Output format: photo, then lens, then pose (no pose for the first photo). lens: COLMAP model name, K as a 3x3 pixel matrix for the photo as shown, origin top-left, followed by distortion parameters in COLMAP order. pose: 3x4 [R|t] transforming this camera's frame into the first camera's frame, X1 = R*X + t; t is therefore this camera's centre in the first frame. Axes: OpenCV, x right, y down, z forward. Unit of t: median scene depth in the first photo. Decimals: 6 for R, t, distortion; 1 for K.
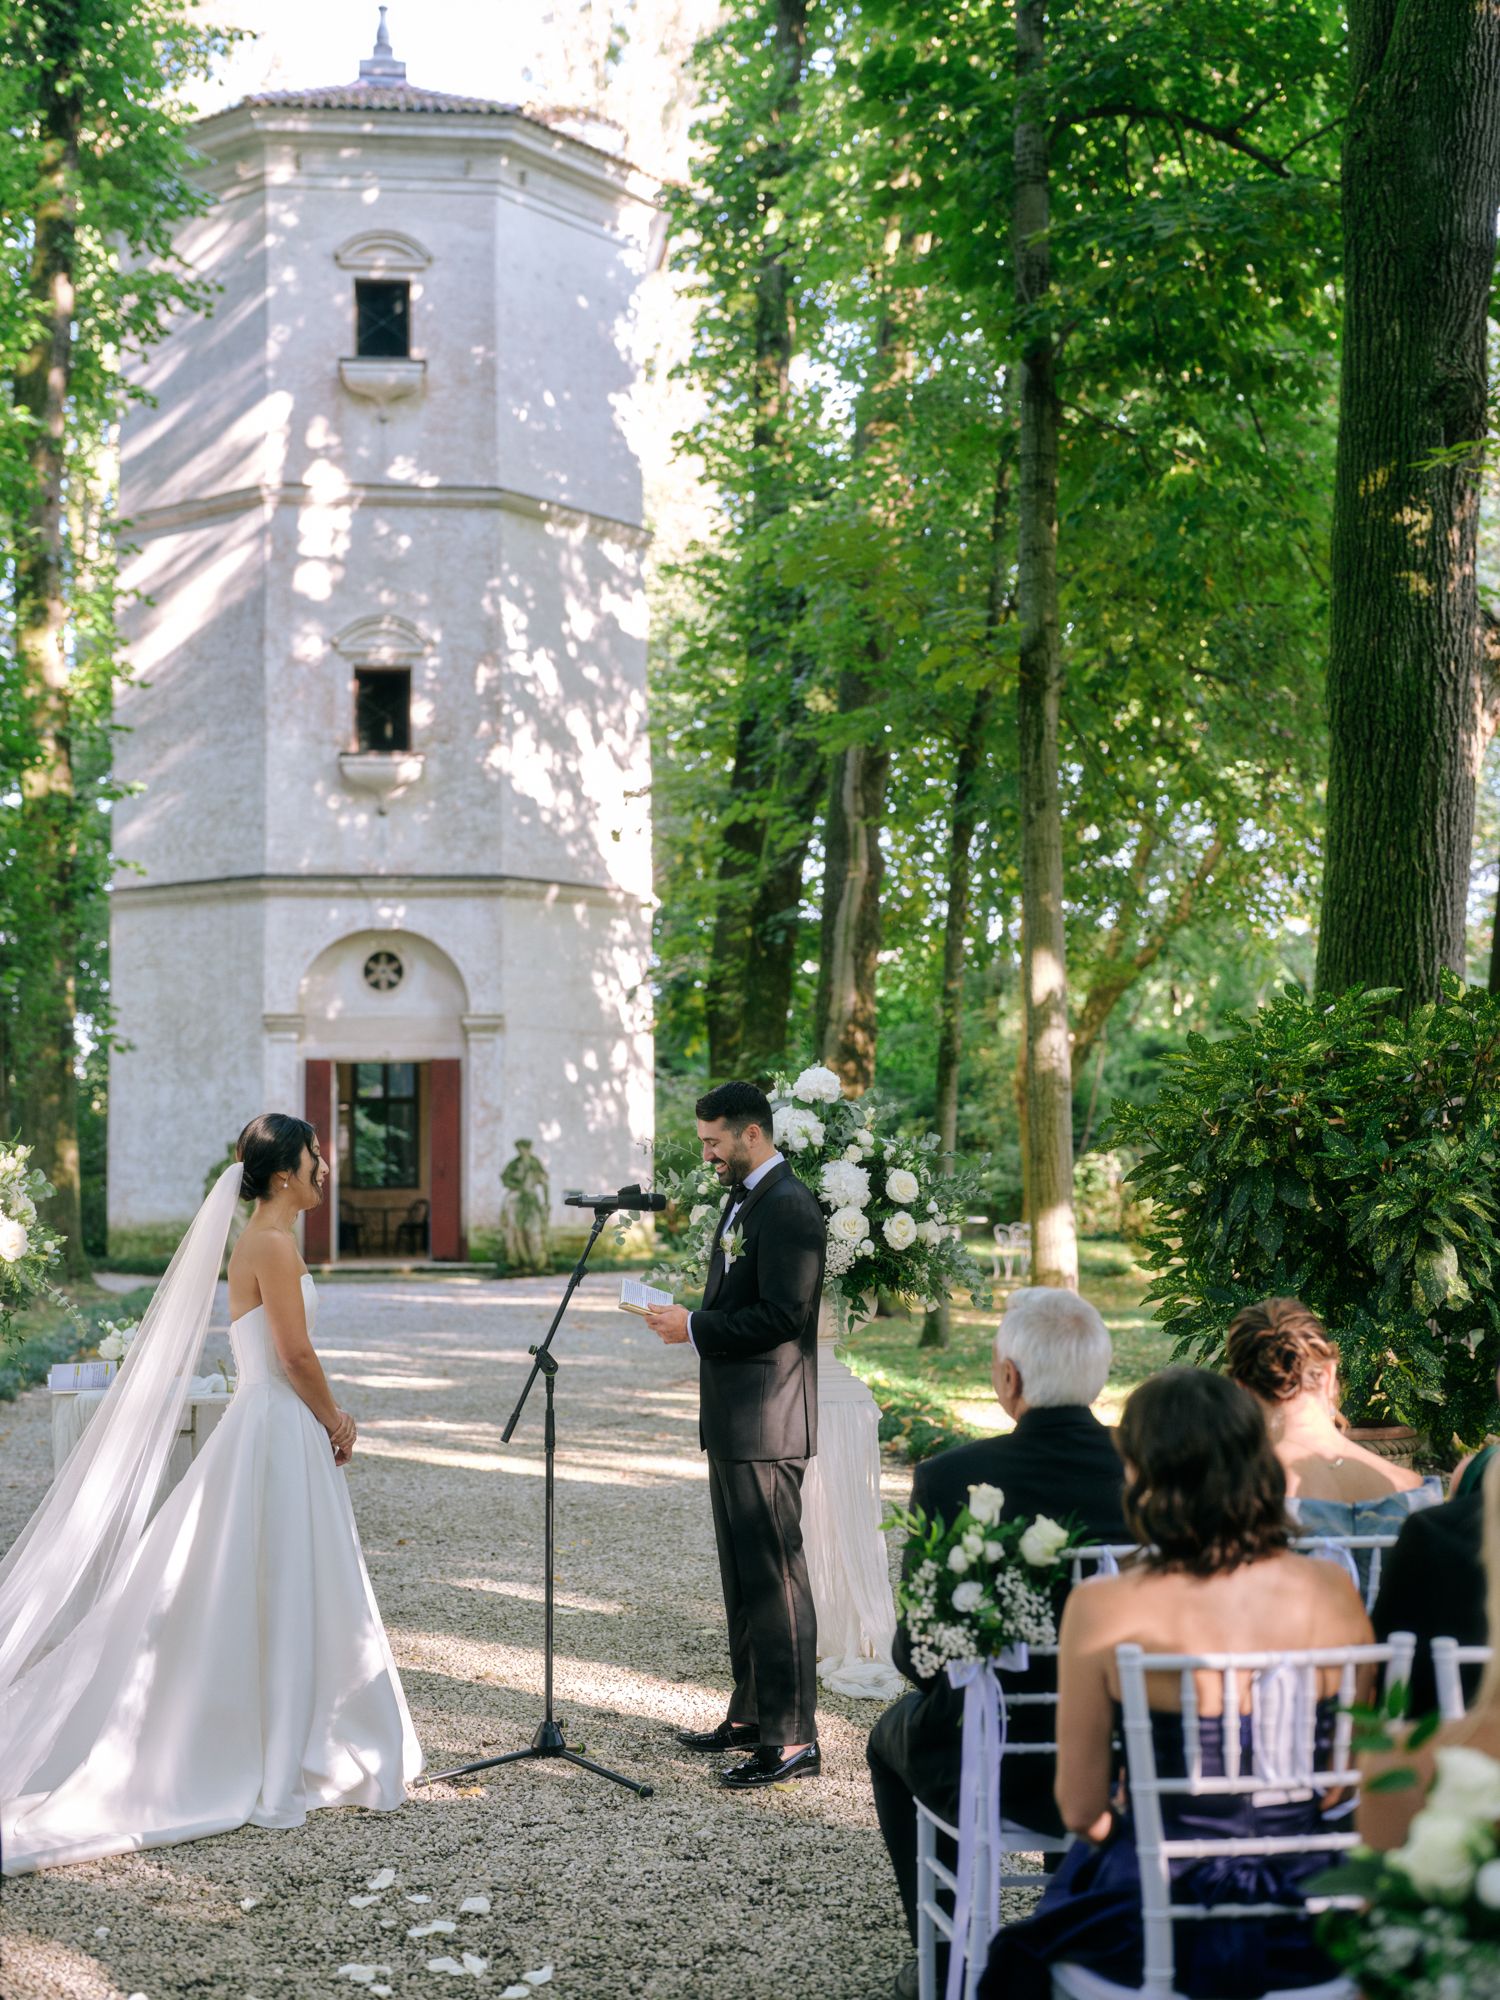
lens RADIAL K [[2718.6, 0, 750.0], [0, 2718.6, 1000.0], [0, 0, 1]] dist [-0.019038, -0.004892]
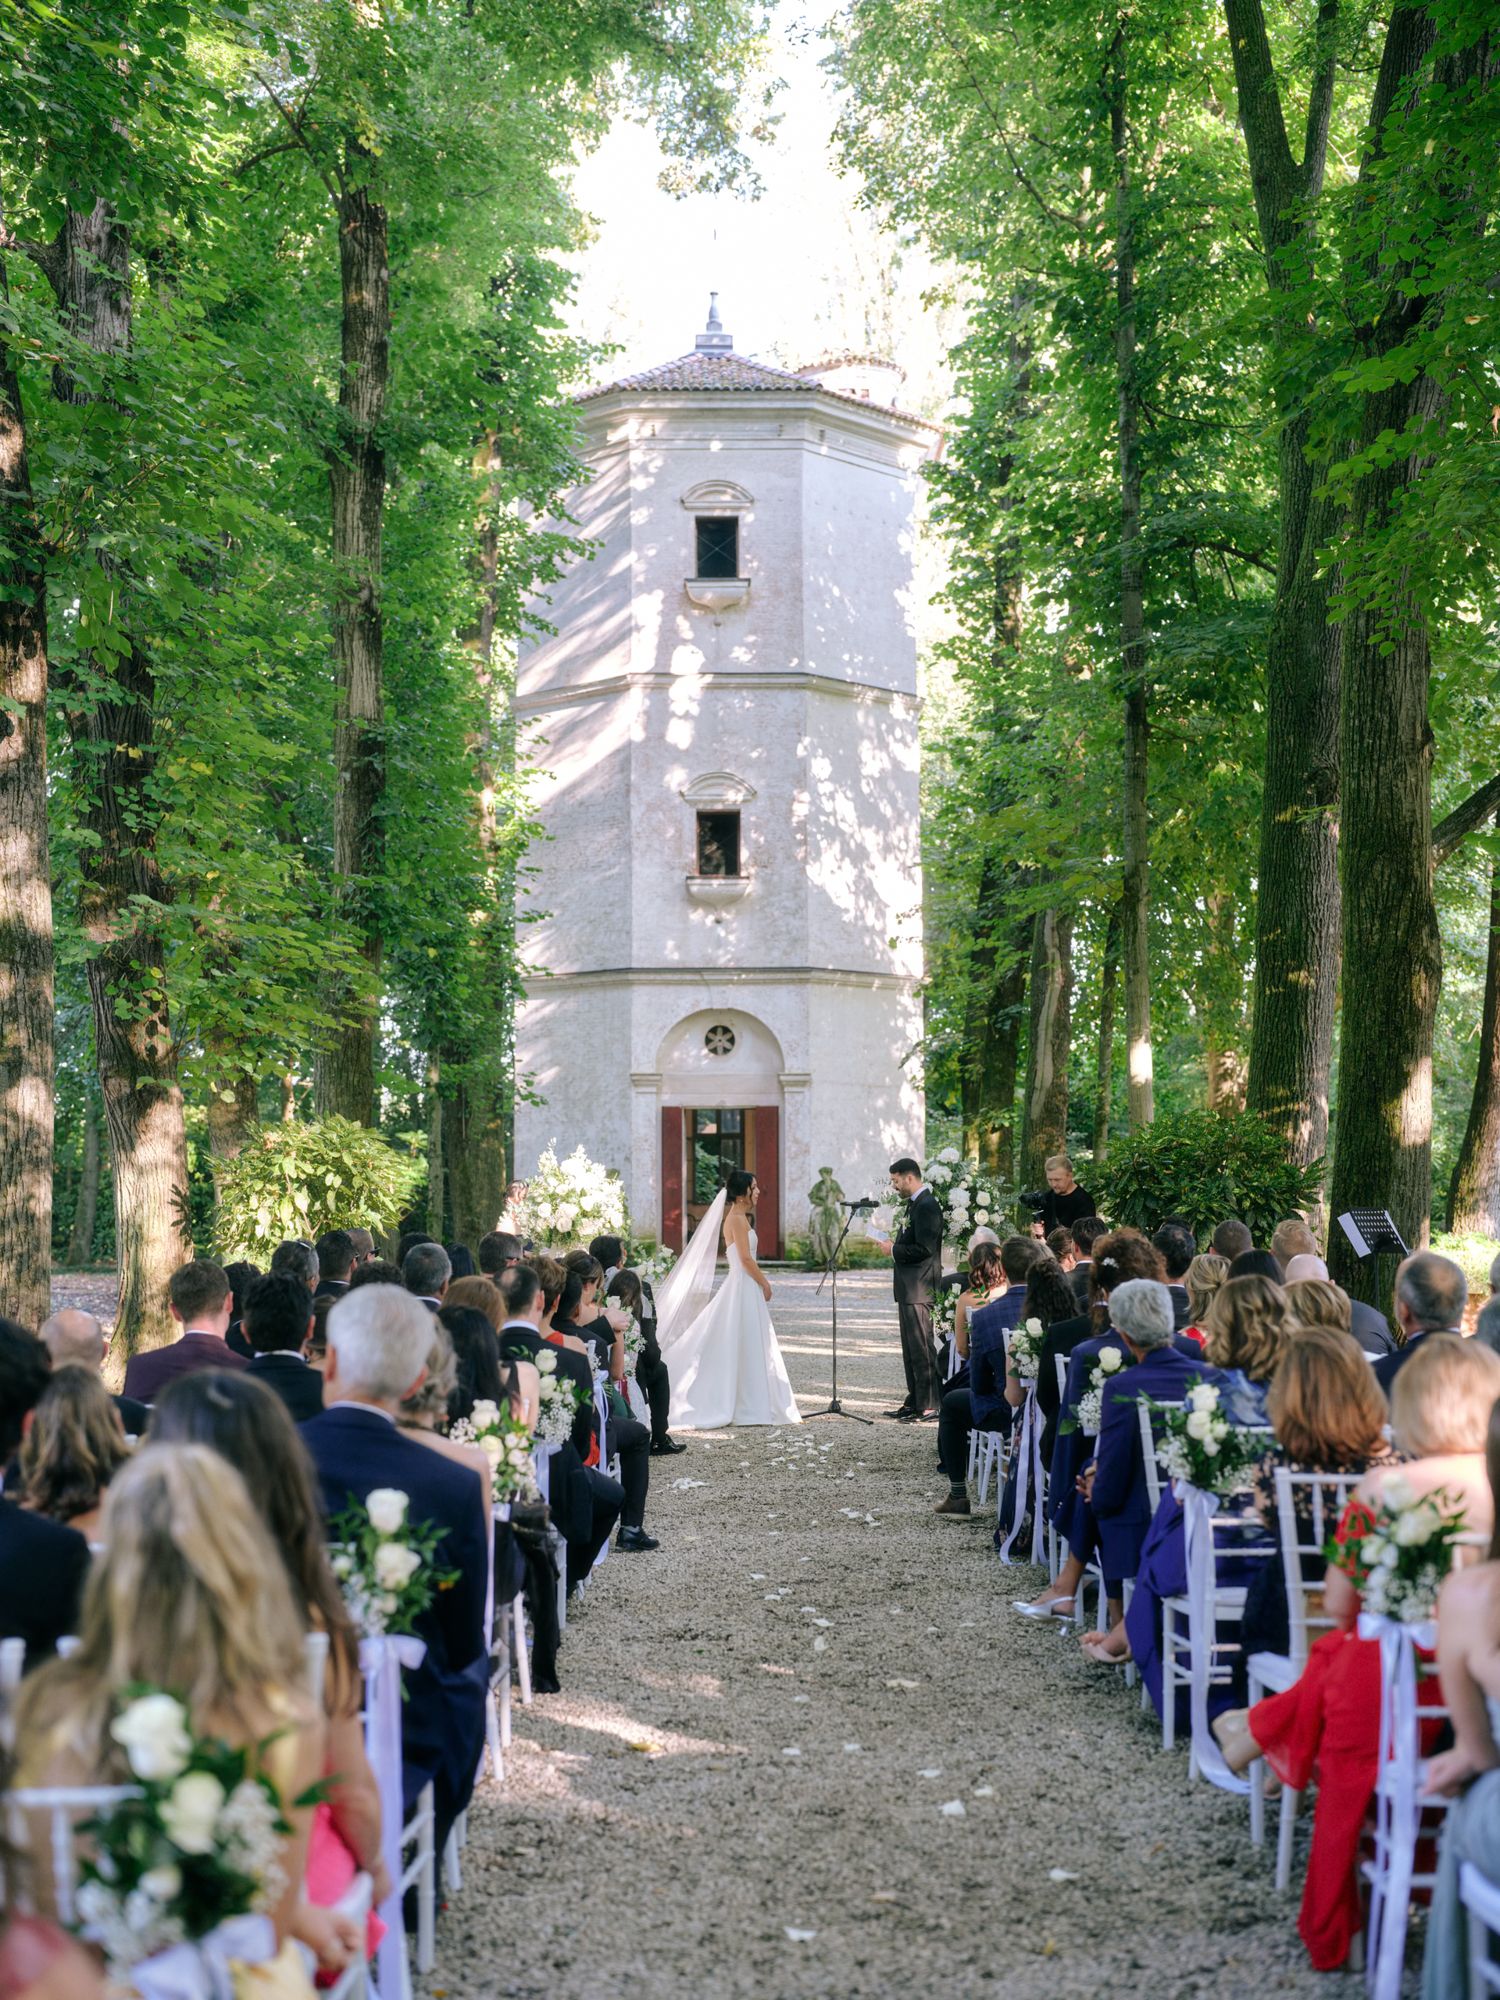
lens RADIAL K [[2575.4, 0, 750.0], [0, 2575.4, 1000.0], [0, 0, 1]] dist [0.005391, -0.030734]
pose [[0.993649, -0.004661, -0.112429, 0.022347], [0.003381, 0.999927, -0.011571, -0.016627], [0.112474, 0.011117, 0.993592, -0.262649]]
